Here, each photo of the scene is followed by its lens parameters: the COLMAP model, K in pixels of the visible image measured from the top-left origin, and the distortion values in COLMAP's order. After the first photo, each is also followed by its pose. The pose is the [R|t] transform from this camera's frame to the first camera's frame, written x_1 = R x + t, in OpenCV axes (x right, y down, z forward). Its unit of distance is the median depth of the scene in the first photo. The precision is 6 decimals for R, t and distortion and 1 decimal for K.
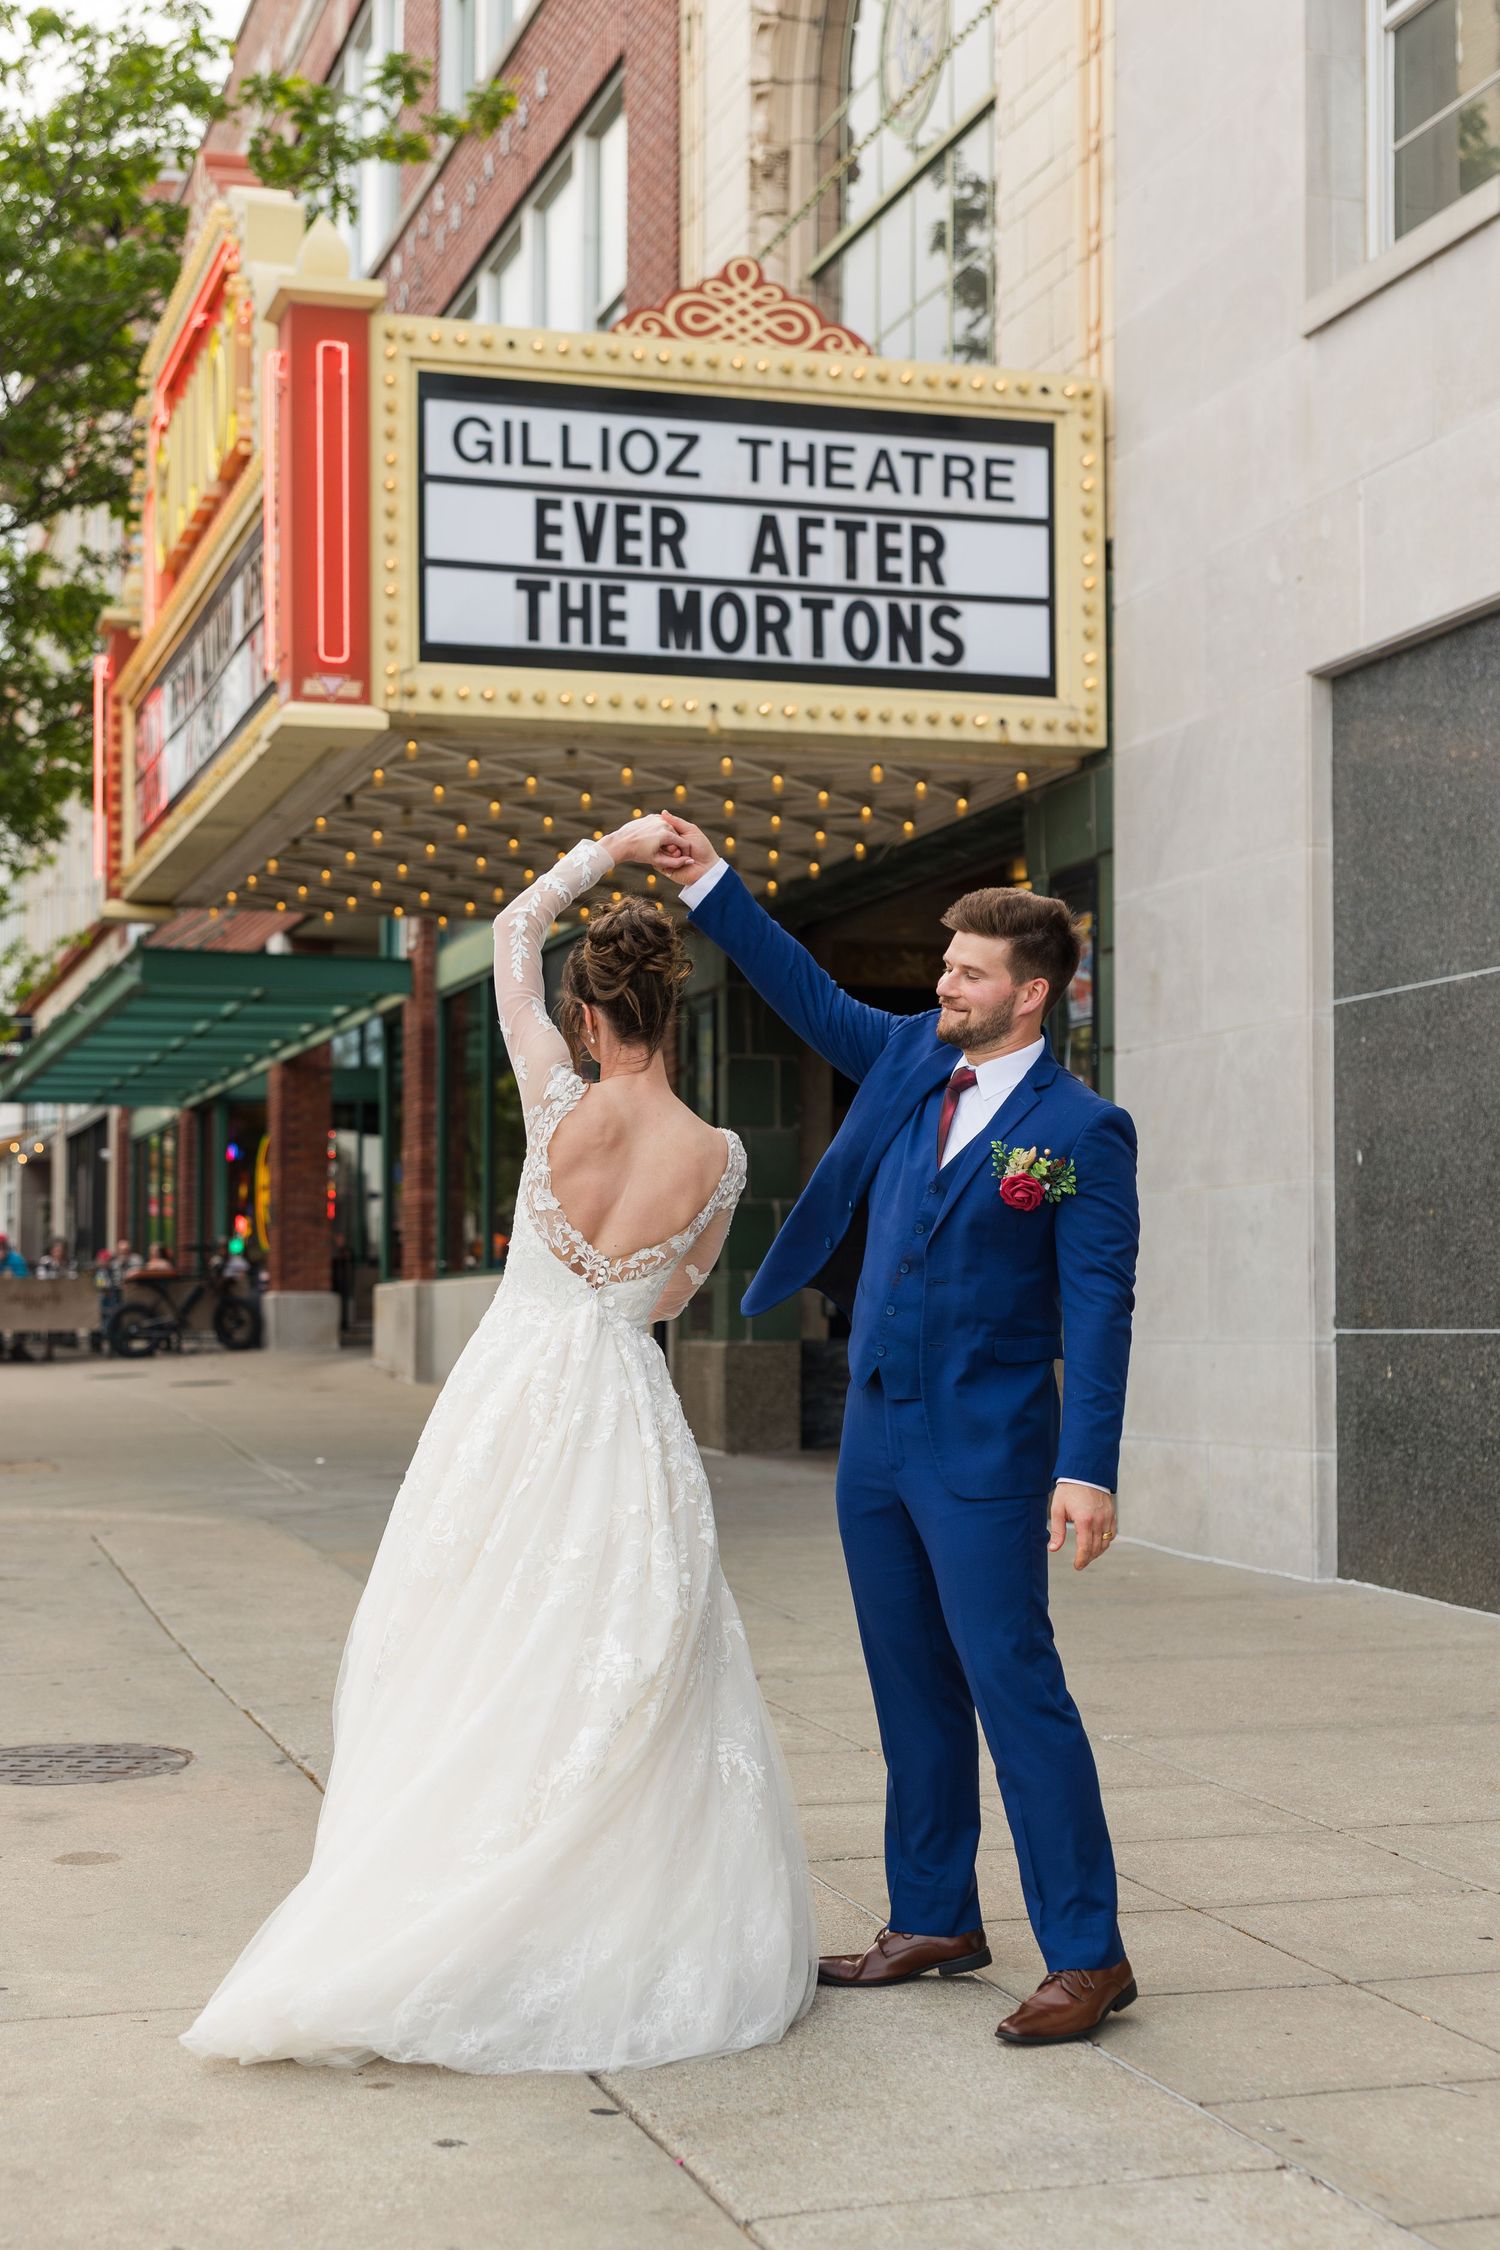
lens RADIAL K [[3332.2, 0, 725.3], [0, 3332.2, 1165.6], [0, 0, 1]] dist [0.019153, 0.000000]
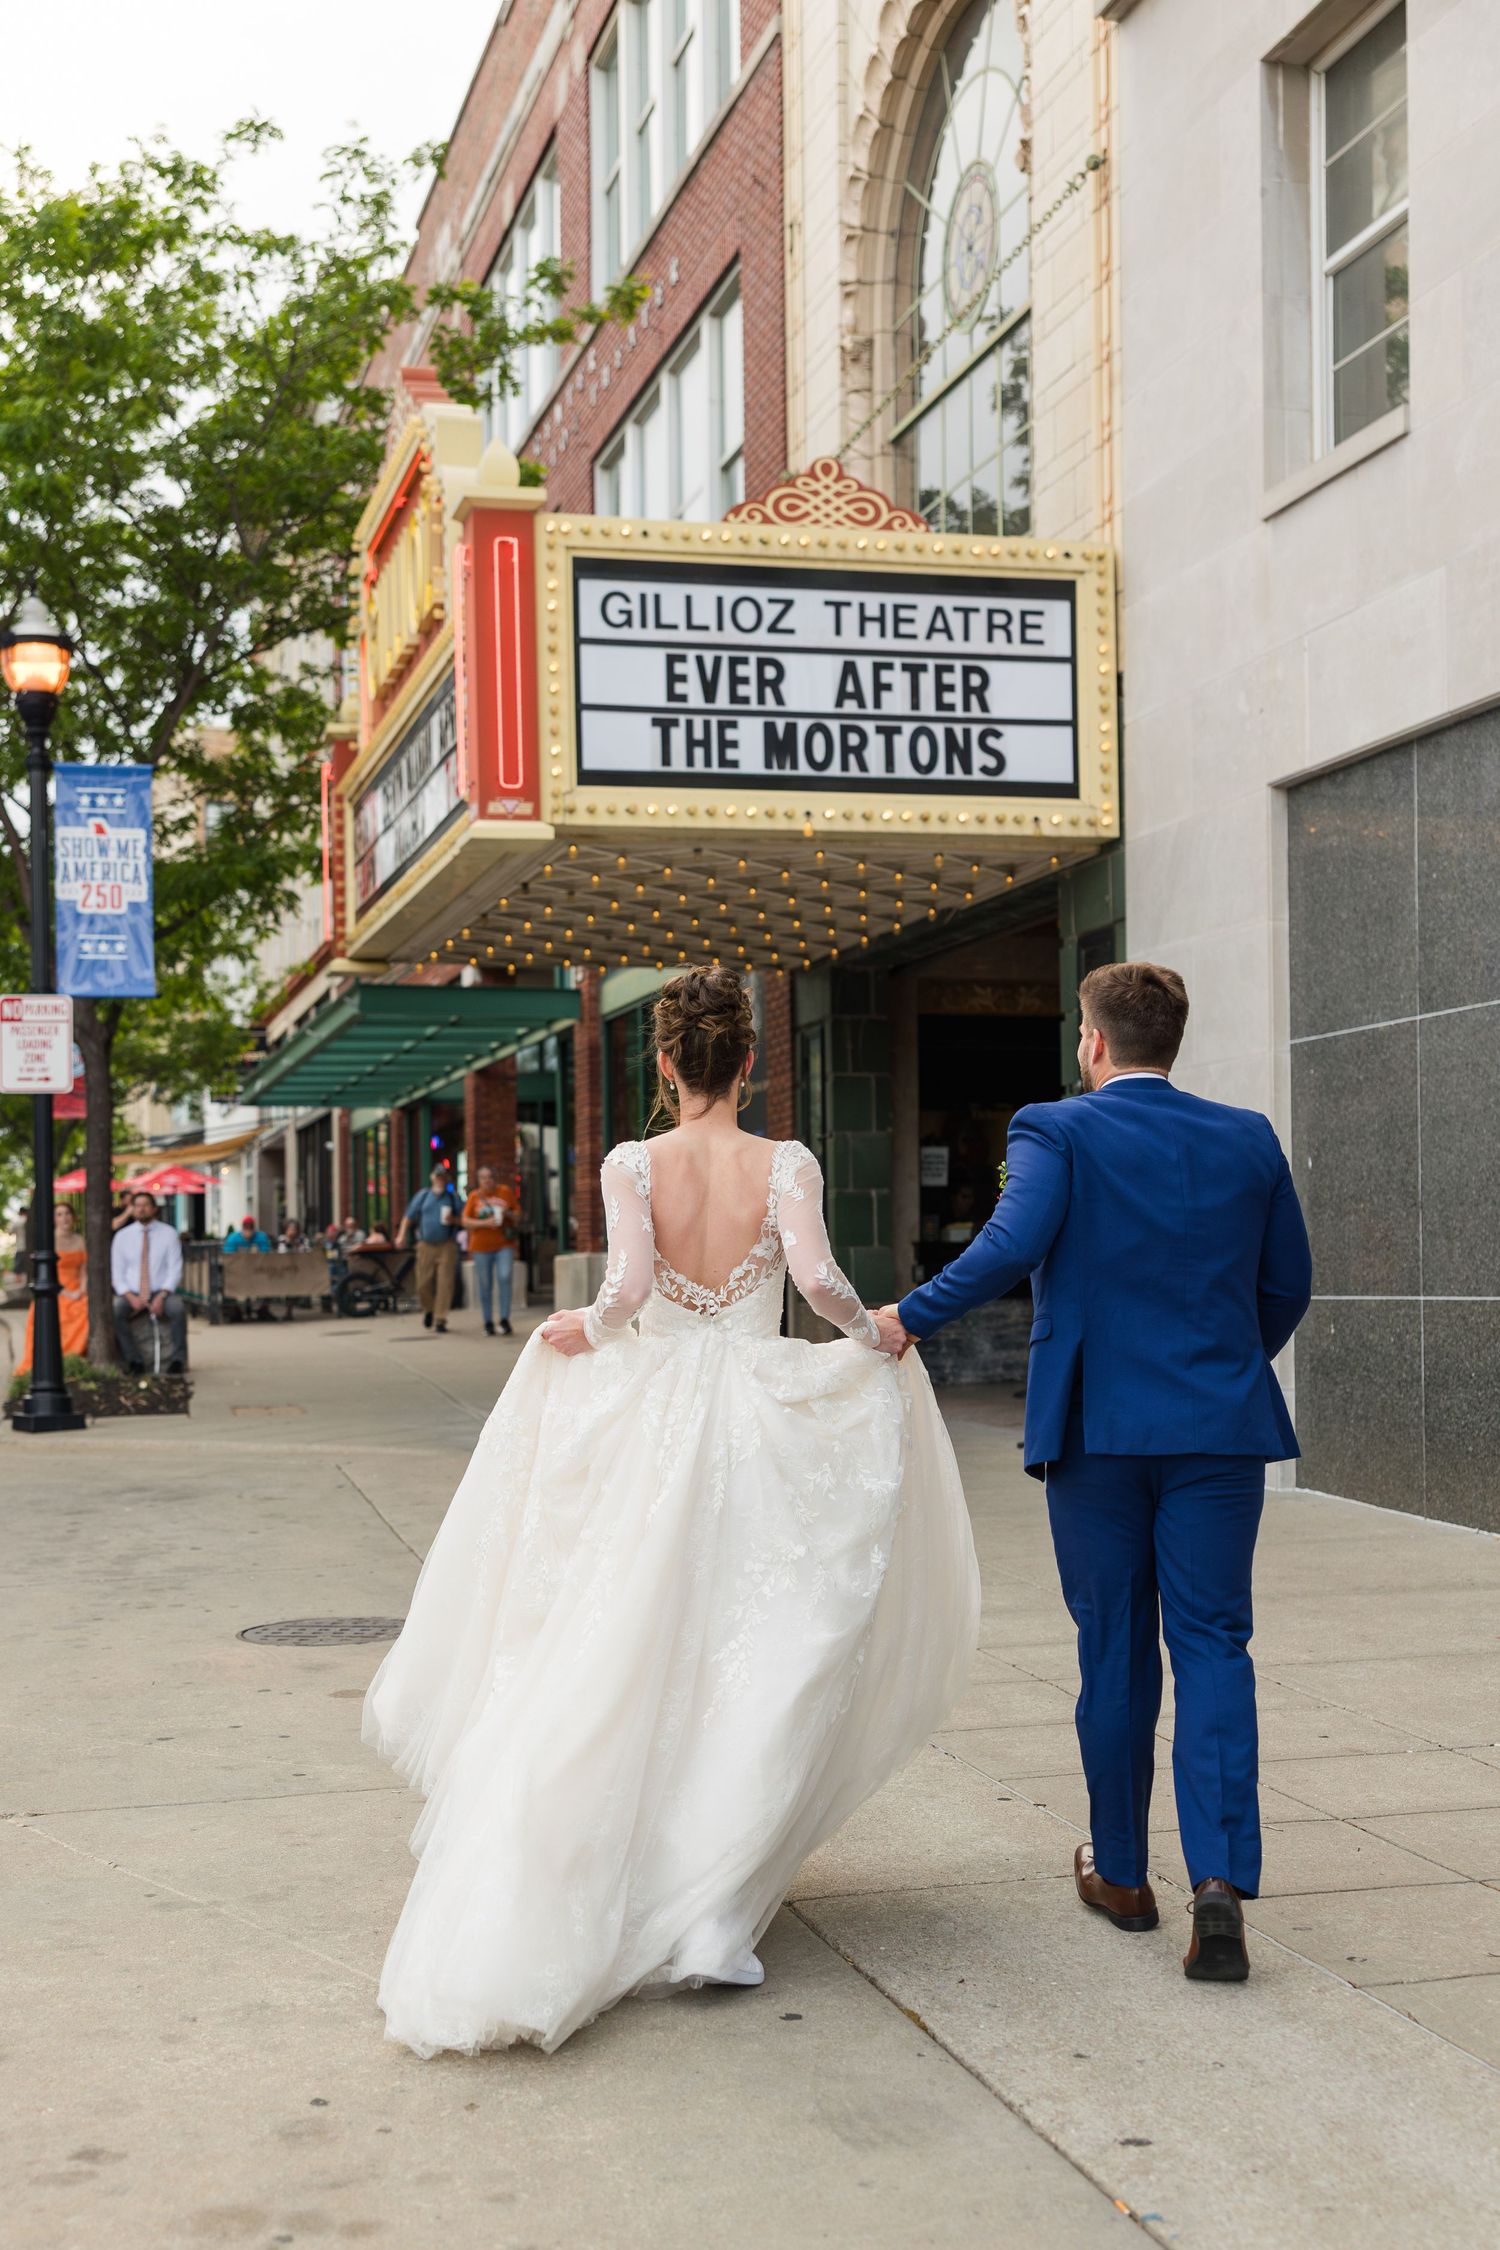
lens RADIAL K [[2935.2, 0, 761.0], [0, 2935.2, 1233.9], [0, 0, 1]] dist [0.018228, 0.000000]
pose [[0.999268, -0.013425, -0.035820, 0.016364], [0.014669, 0.999290, 0.034695, -0.015728], [0.035329, -0.035195, 0.998756, -0.128521]]
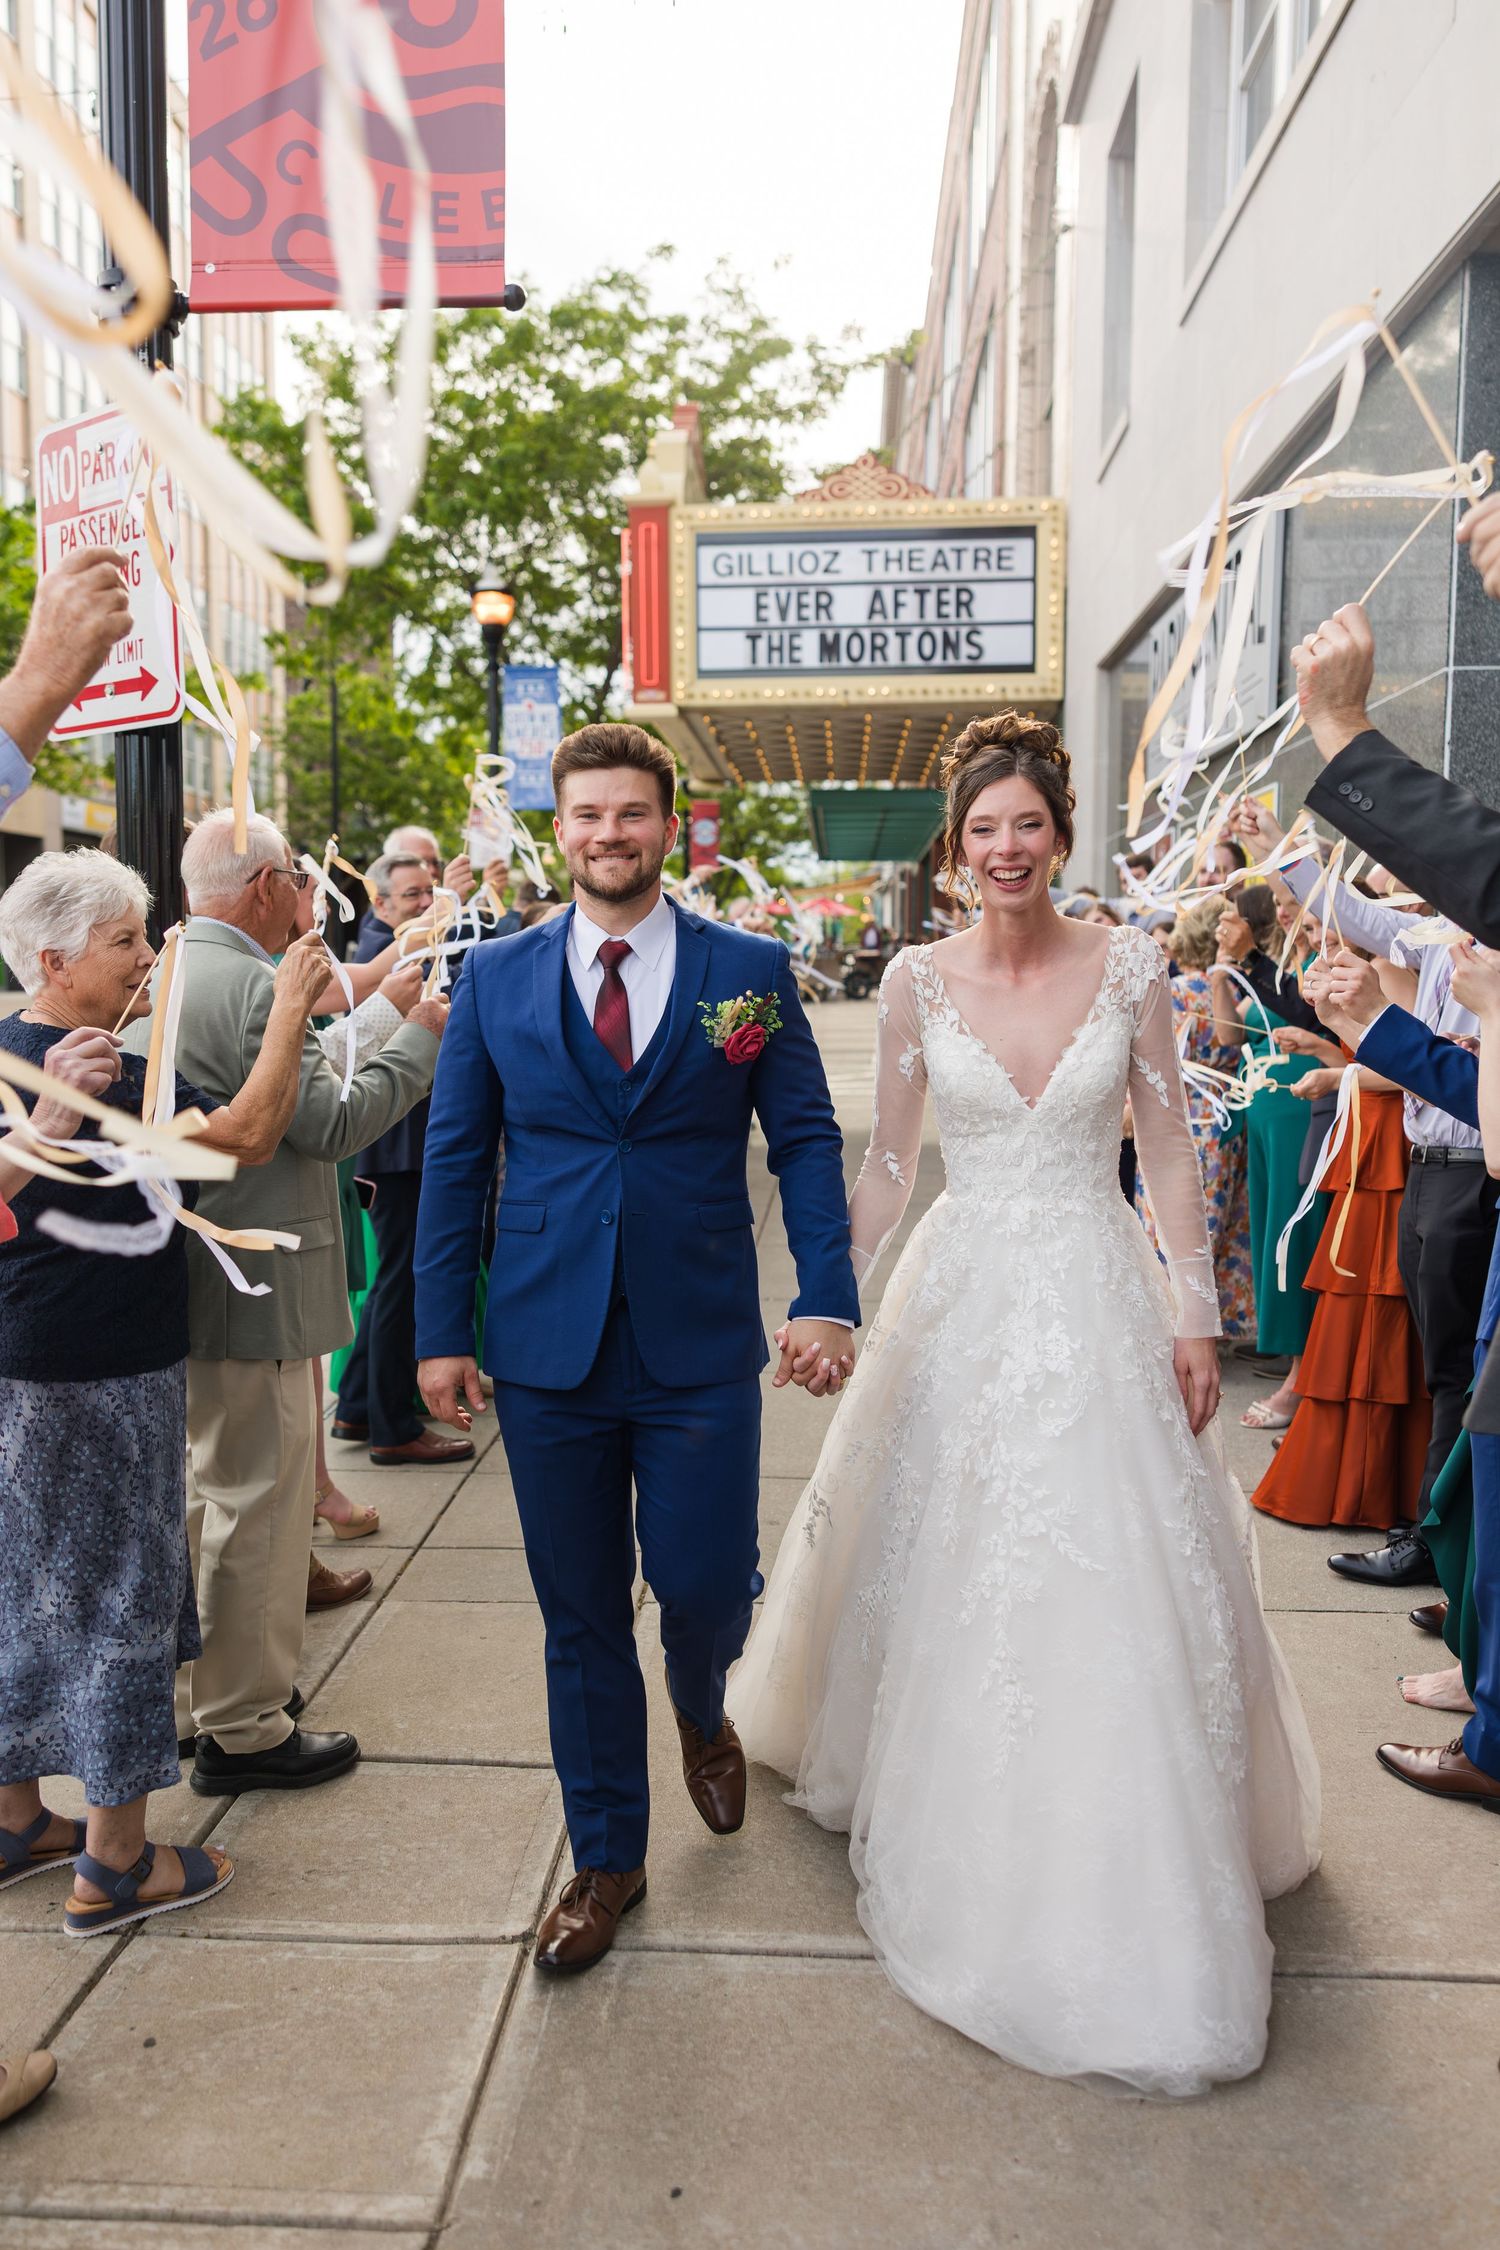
lens RADIAL K [[1944.2, 0, 735.7], [0, 1944.2, 1121.3], [0, 0, 1]] dist [0.007054, 0.011338]
pose [[0.924432, 0.032908, -0.379925, 0.377154], [0.017296, 0.991626, 0.127979, -0.032622], [0.380955, -0.124879, 0.916122, -0.116535]]
